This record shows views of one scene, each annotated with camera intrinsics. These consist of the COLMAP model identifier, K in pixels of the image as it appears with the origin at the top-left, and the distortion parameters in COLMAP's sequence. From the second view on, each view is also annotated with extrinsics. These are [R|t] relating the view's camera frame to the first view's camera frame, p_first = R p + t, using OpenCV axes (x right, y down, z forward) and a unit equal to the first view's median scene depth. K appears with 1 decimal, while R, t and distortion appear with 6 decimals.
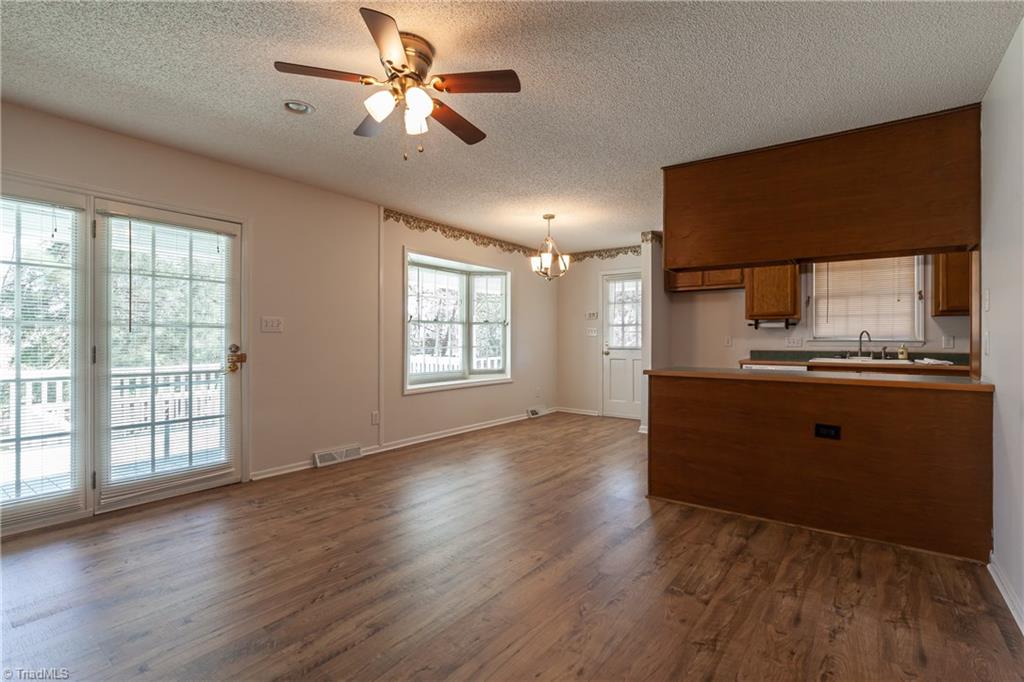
lens RADIAL K [[488.6, 0, 514.7], [0, 488.6, 340.8], [0, 0, 1]] dist [-0.000986, -0.000151]
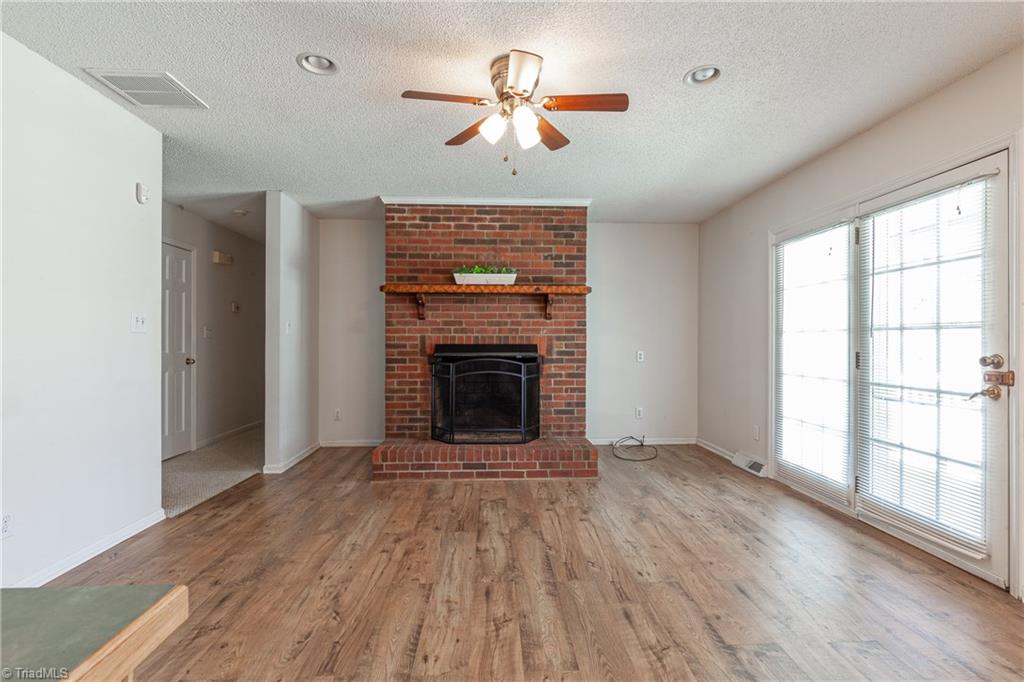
lens RADIAL K [[488.6, 0, 516.2], [0, 488.6, 338.7], [0, 0, 1]] dist [-0.000986, -0.000151]
pose [[-0.777563, -0.006559, -0.628771, 0.344595], [-0.006464, 0.999976, -0.002438, -0.009243], [0.628772, 0.002169, -0.777586, 1.428924]]
